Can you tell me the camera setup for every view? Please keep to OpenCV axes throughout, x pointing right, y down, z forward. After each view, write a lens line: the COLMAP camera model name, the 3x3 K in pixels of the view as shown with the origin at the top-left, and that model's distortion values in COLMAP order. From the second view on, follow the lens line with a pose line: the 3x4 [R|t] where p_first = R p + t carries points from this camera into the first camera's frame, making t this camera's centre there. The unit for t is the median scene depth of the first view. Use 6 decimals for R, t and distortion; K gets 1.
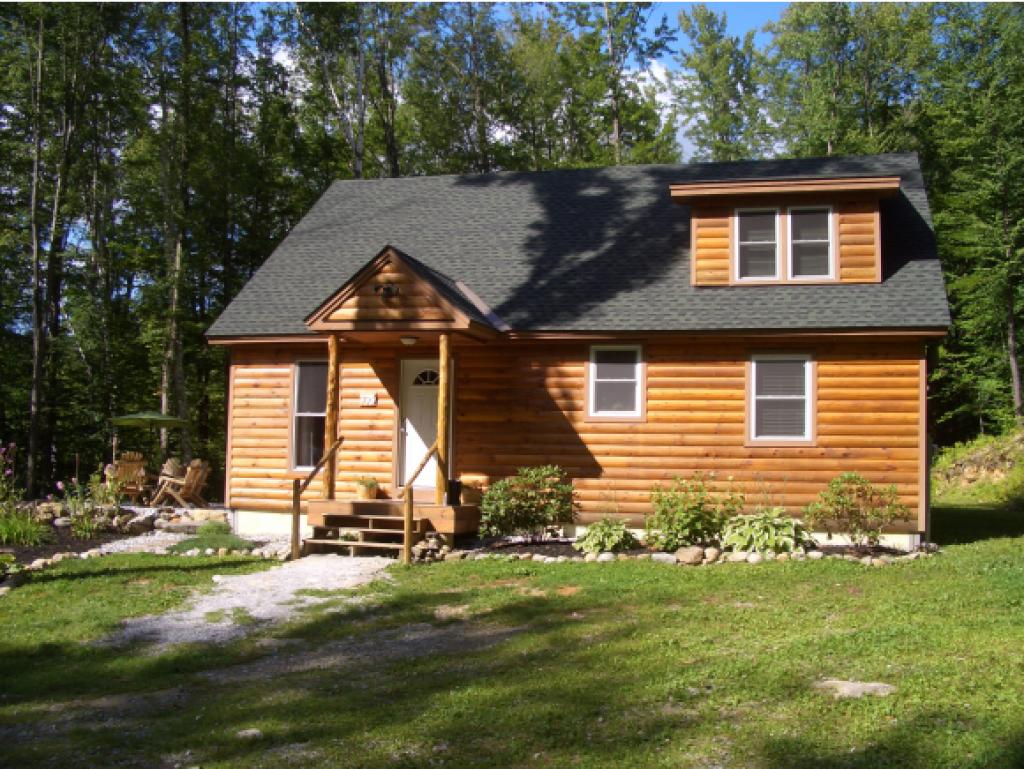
lens RADIAL K [[1060.1, 0, 512.0], [0, 1060.1, 384.5], [0, 0, 1]] dist [-0.221267, 0.212314]
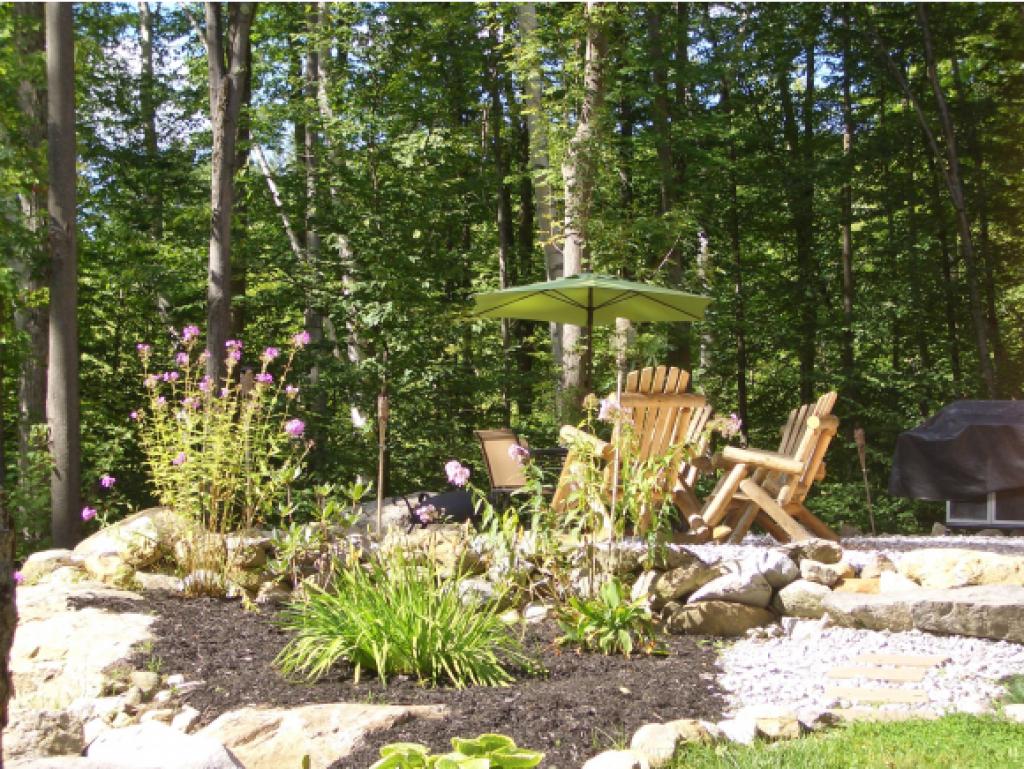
lens RADIAL K [[2211.9, 0, 512.0], [0, 2211.9, 384.5], [0, 0, 1]] dist [-0.000784, -0.002605]
pose [[0.971860, -0.012595, -0.235223, -0.308974], [0.021245, 0.999187, 0.034274, 0.057492], [0.234600, -0.038307, 0.971337, 0.421314]]
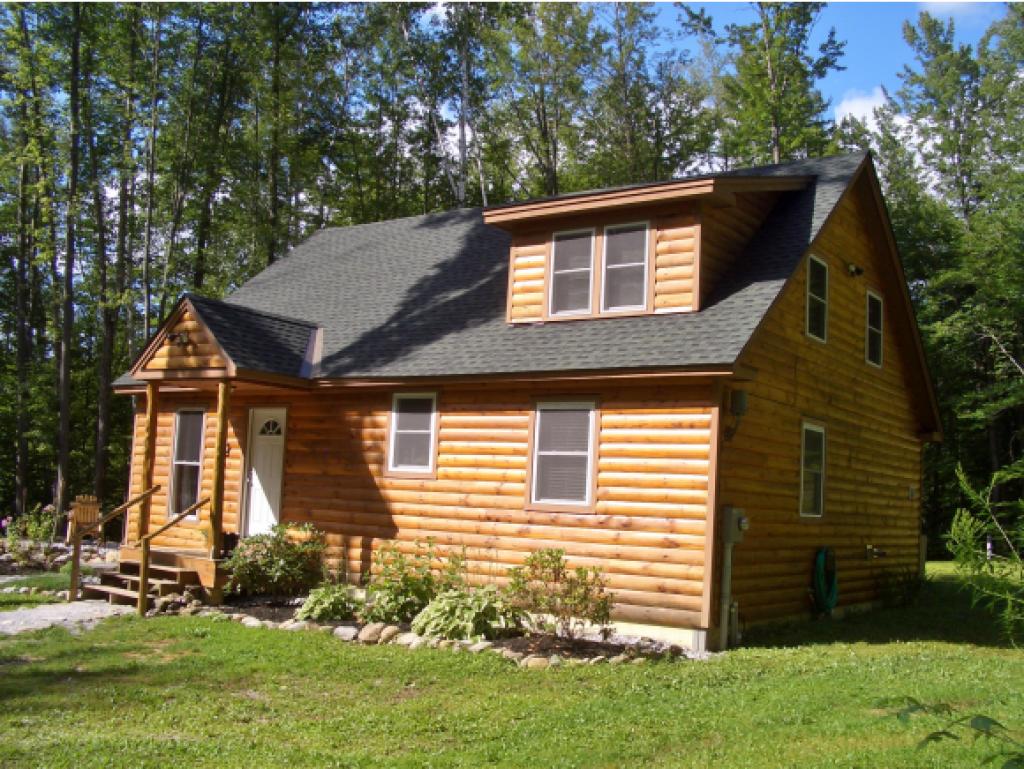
lens RADIAL K [[1060.1, 0, 512.0], [0, 1060.1, 384.5], [0, 0, 1]] dist [-0.221267, 0.212314]
pose [[0.940379, -0.008941, -0.340010, 0.478903], [-0.006932, 0.998943, -0.045441, -0.003688], [0.340057, 0.045088, 0.939323, 0.178027]]
